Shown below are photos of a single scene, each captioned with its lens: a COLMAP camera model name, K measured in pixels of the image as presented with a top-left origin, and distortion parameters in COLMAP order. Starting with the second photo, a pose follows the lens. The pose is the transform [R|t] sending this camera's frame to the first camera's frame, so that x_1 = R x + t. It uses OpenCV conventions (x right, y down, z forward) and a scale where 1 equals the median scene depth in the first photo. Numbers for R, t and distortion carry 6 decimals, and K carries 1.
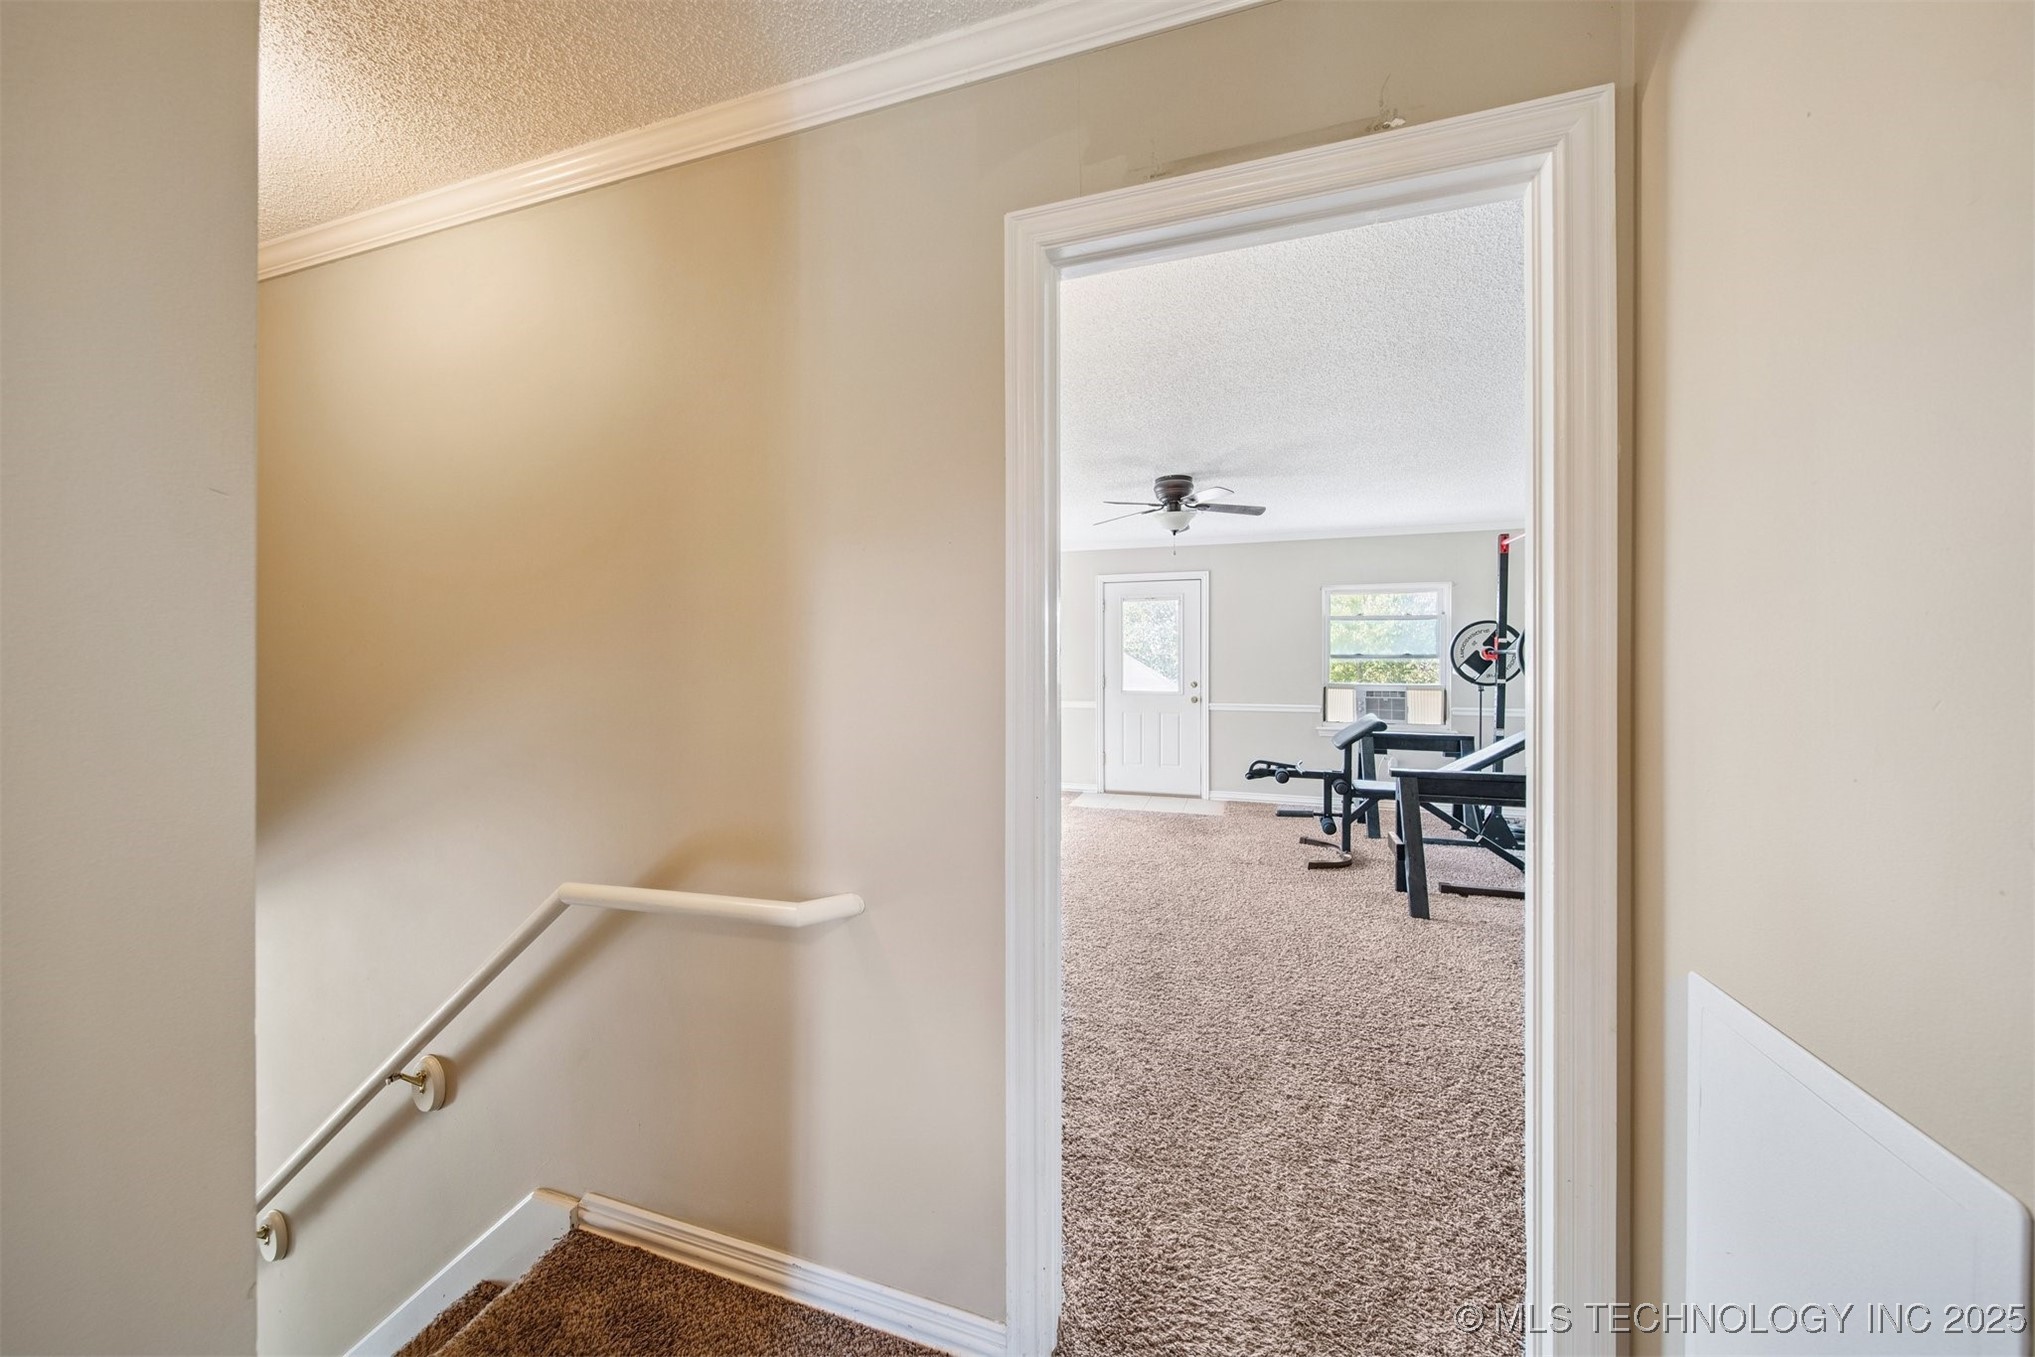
lens RADIAL K [[722.3, 0, 1010.8], [0, 722.3, 676.4], [0, 0, 1]] dist [0.001419, 0.000010]
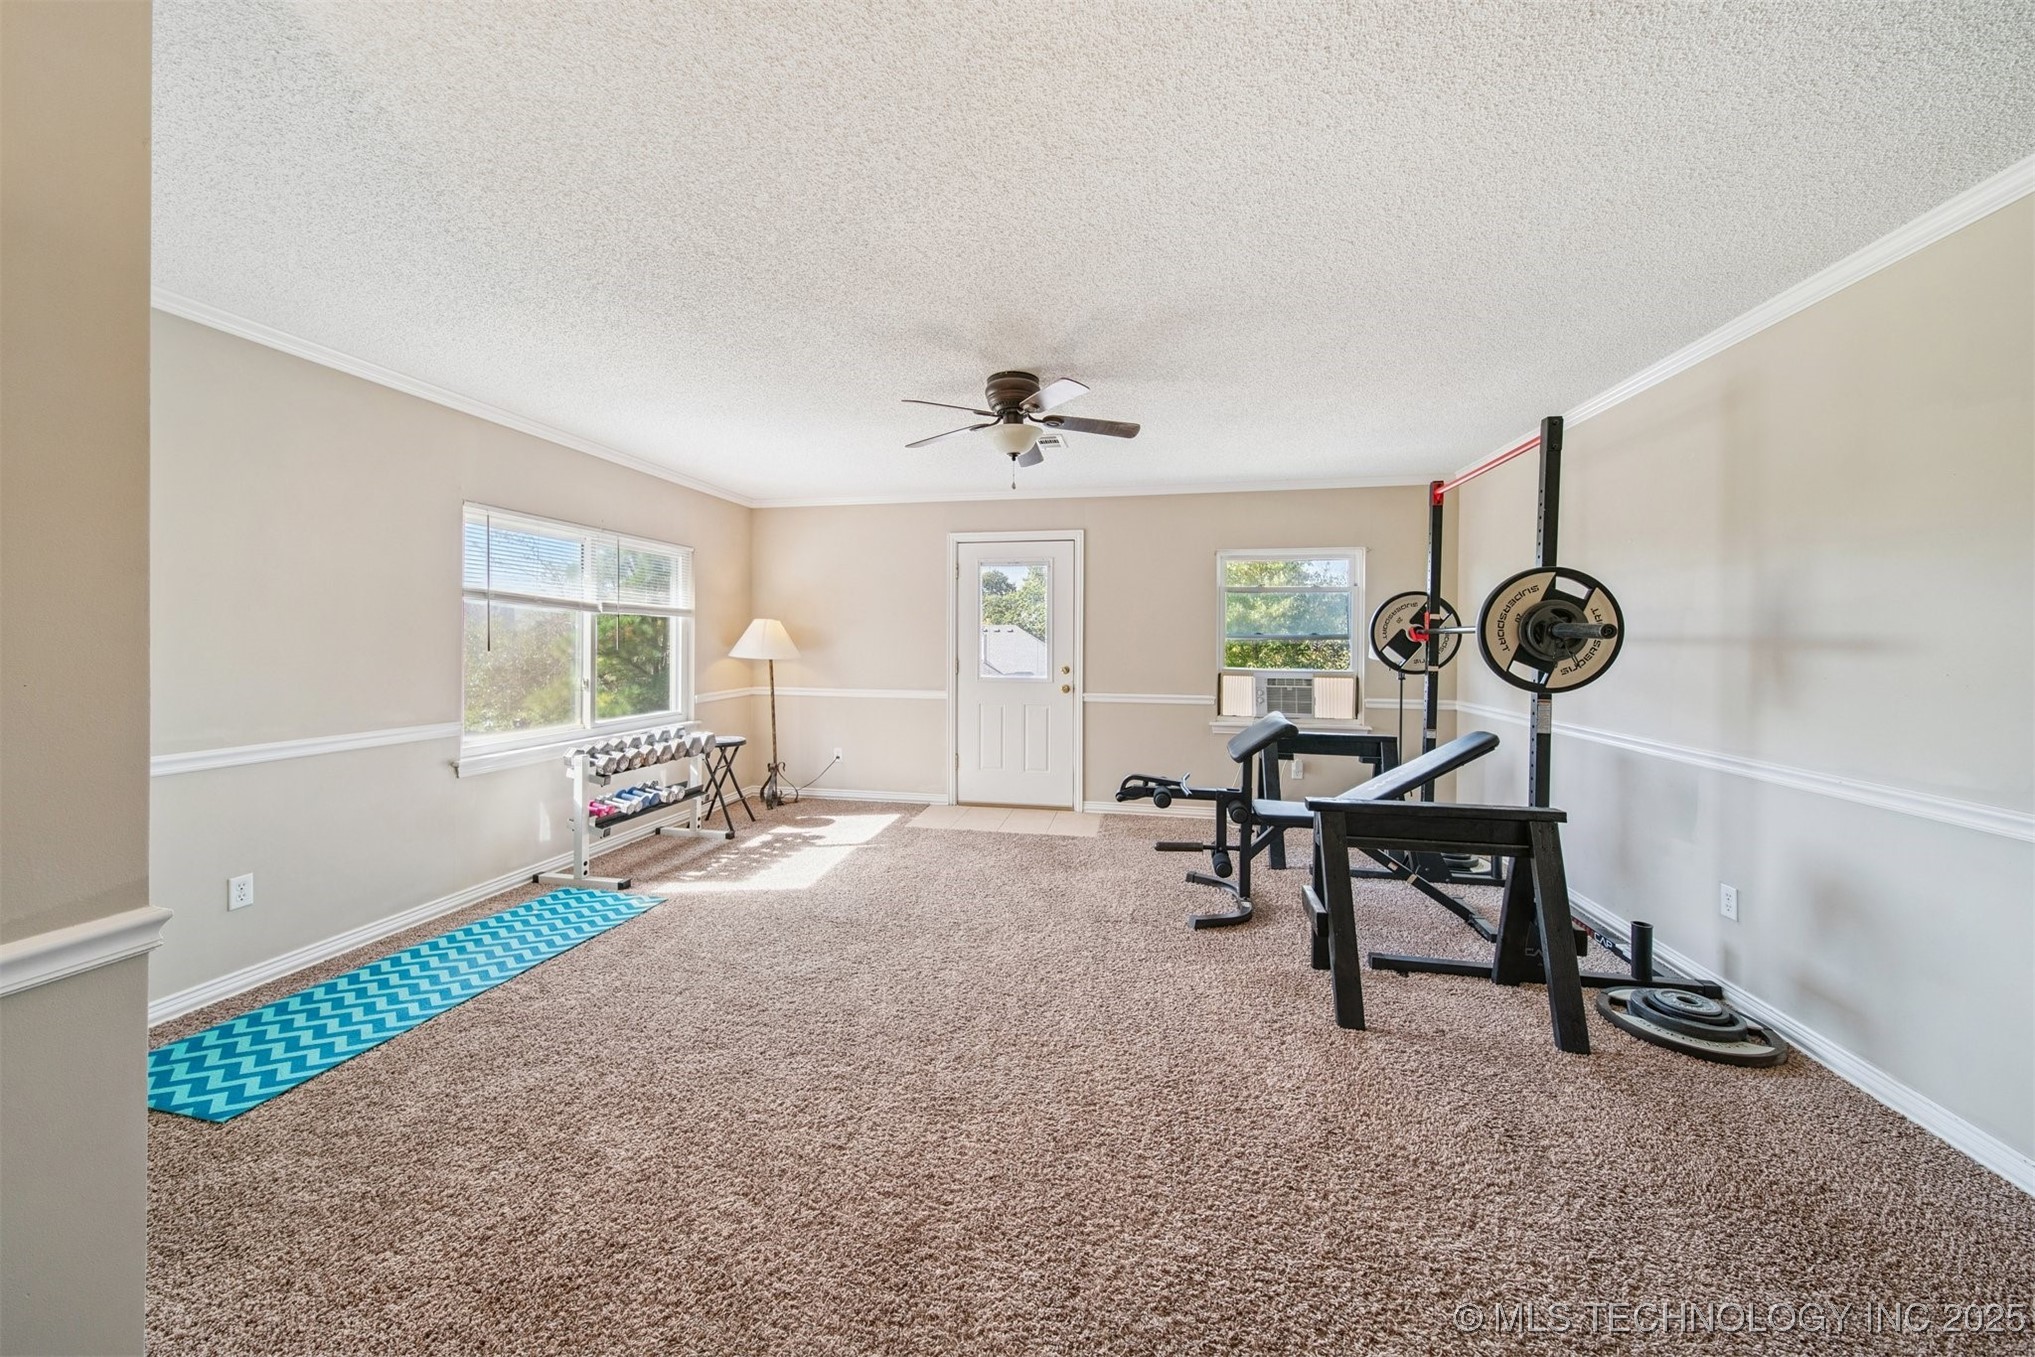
lens RADIAL K [[722.3, 0, 1019.6], [0, 722.3, 662.0], [0, 0, 1]] dist [0.001419, 0.000010]
pose [[0.990574, 0.001606, 0.136973, 0.126926], [-0.002771, 0.999962, 0.008316, -0.005807], [-0.136954, -0.008617, 0.990540, 0.284861]]
